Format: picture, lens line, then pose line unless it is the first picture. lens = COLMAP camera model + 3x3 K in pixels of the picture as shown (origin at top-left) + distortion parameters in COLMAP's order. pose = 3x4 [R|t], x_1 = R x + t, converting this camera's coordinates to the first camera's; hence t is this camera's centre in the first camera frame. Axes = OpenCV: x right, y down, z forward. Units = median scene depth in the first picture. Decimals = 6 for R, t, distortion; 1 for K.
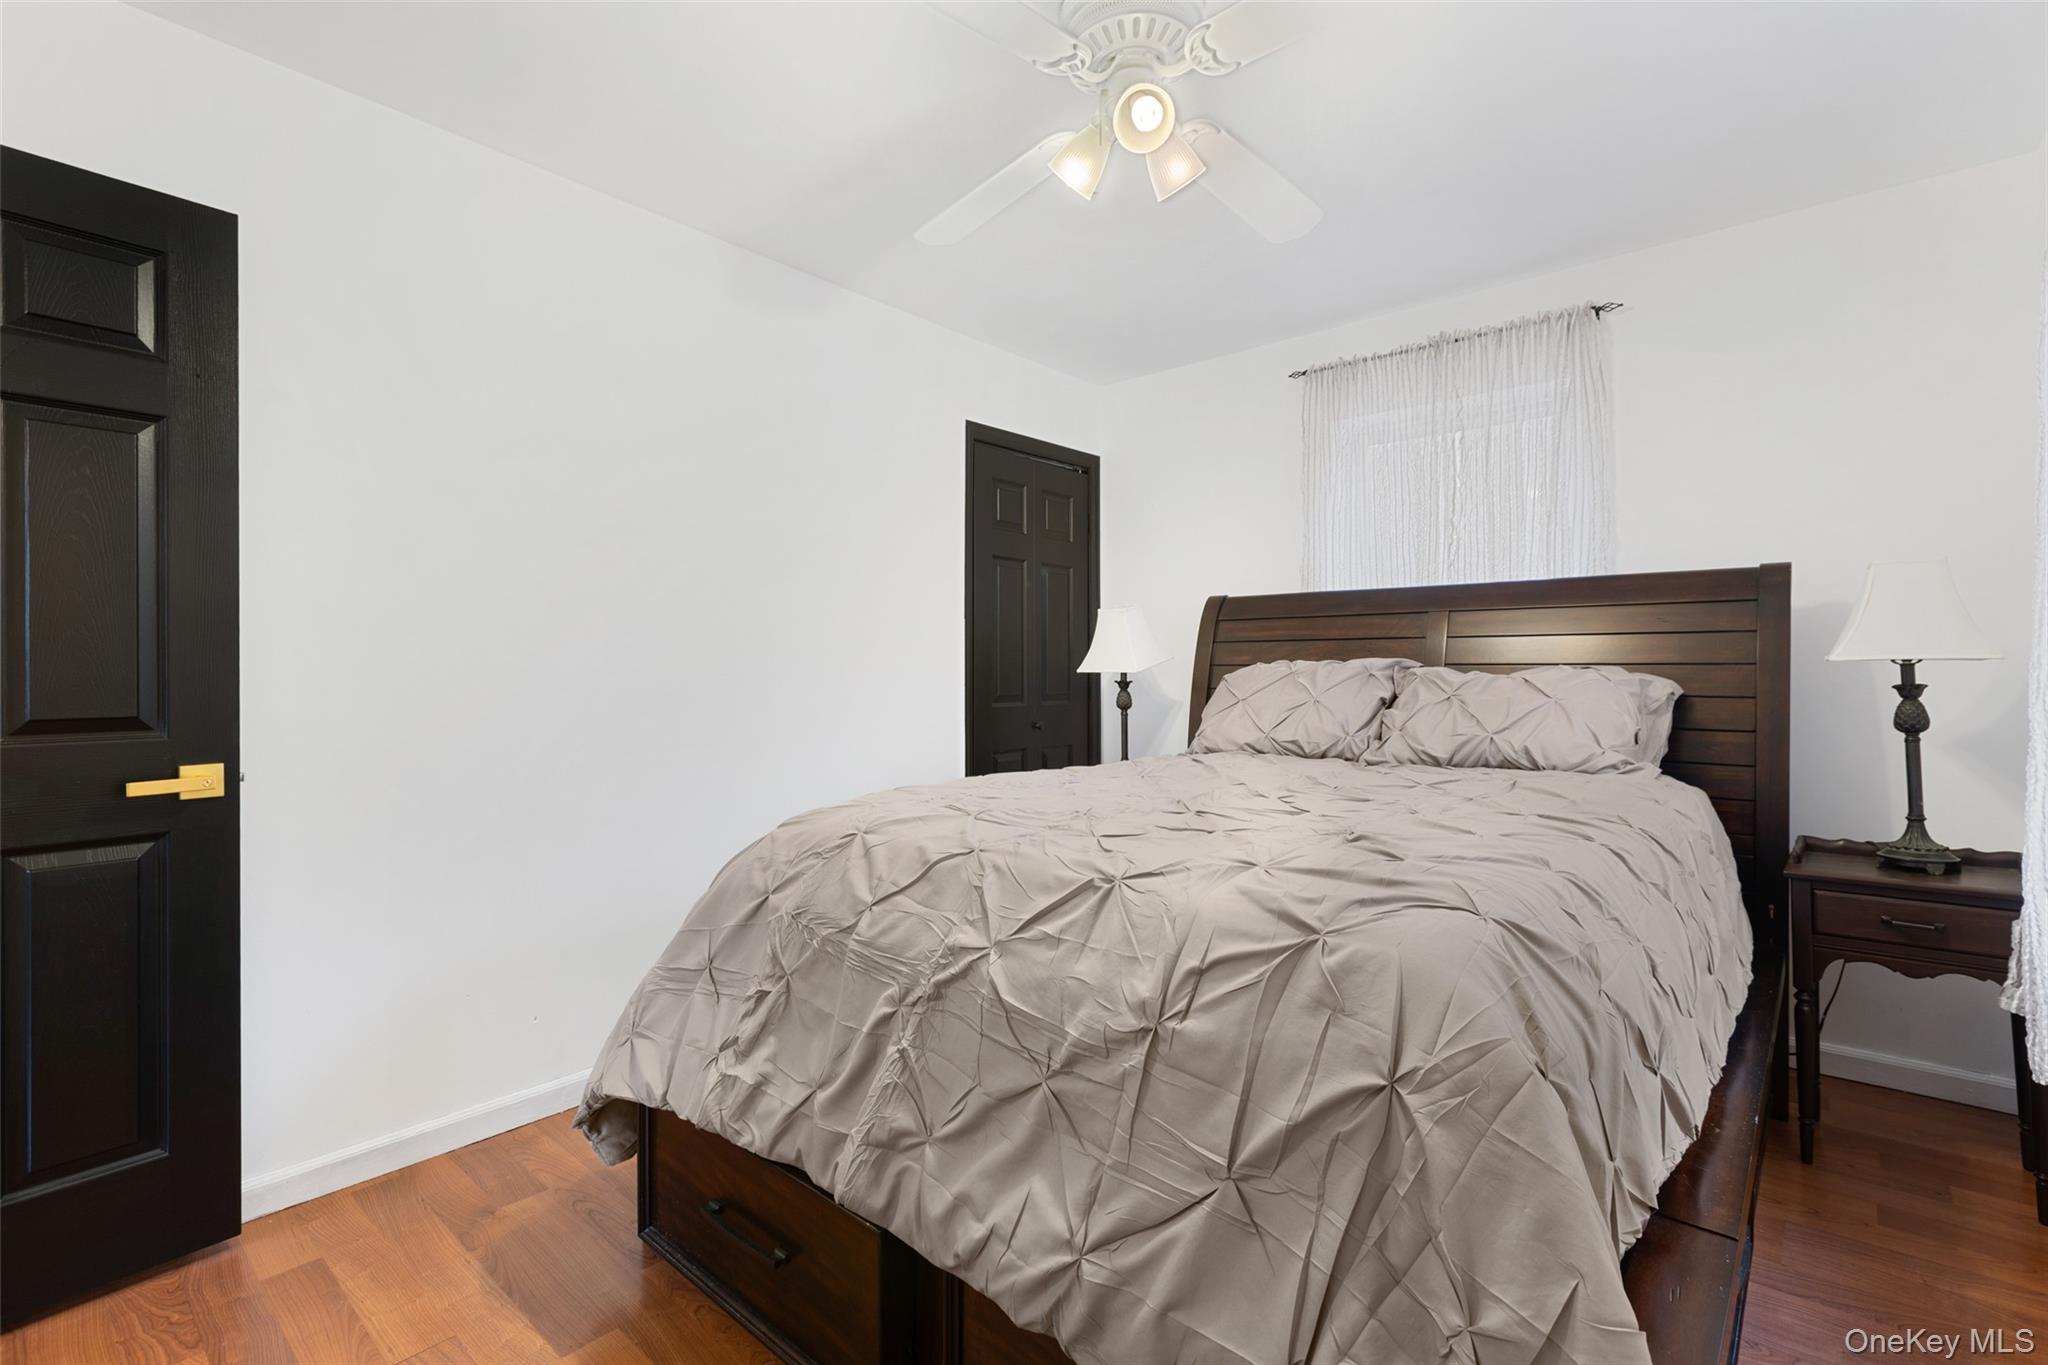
lens RADIAL K [[932.8, 0, 1024.1], [0, 932.8, 673.4], [0, 0, 1]] dist [0.010488, -0.002582]
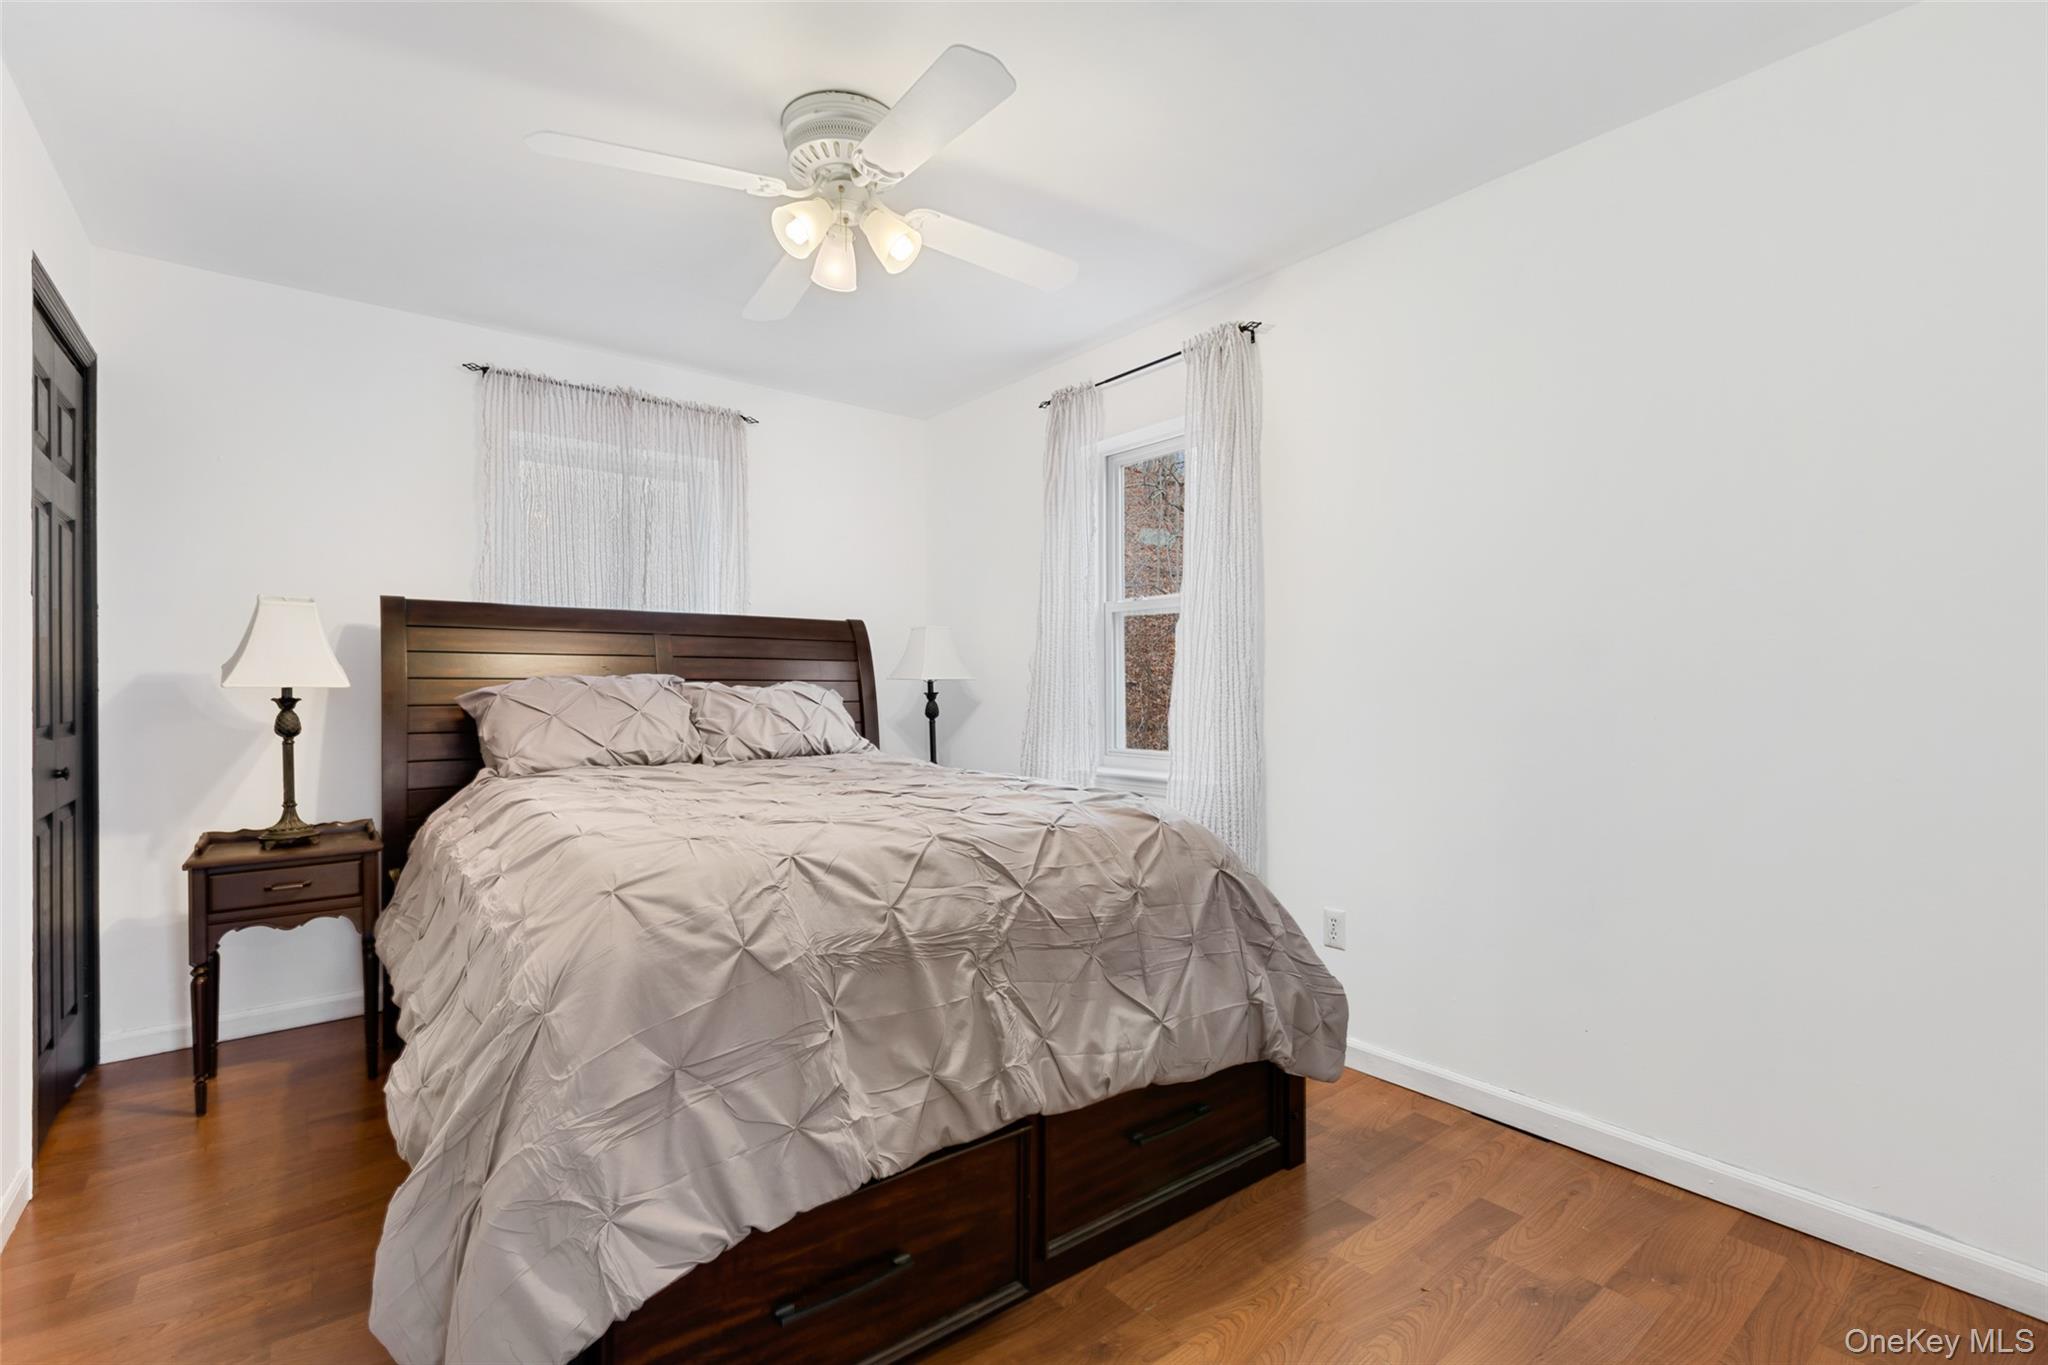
lens RADIAL K [[932.8, 0, 1027.3], [0, 932.8, 685.8], [0, 0, 1]] dist [0.010488, -0.002582]
pose [[0.174011, -0.001023, 0.984743, -0.796373], [0.001031, 0.999999, 0.000857, -0.003047], [-0.984743, 0.000866, 0.174012, 0.443330]]
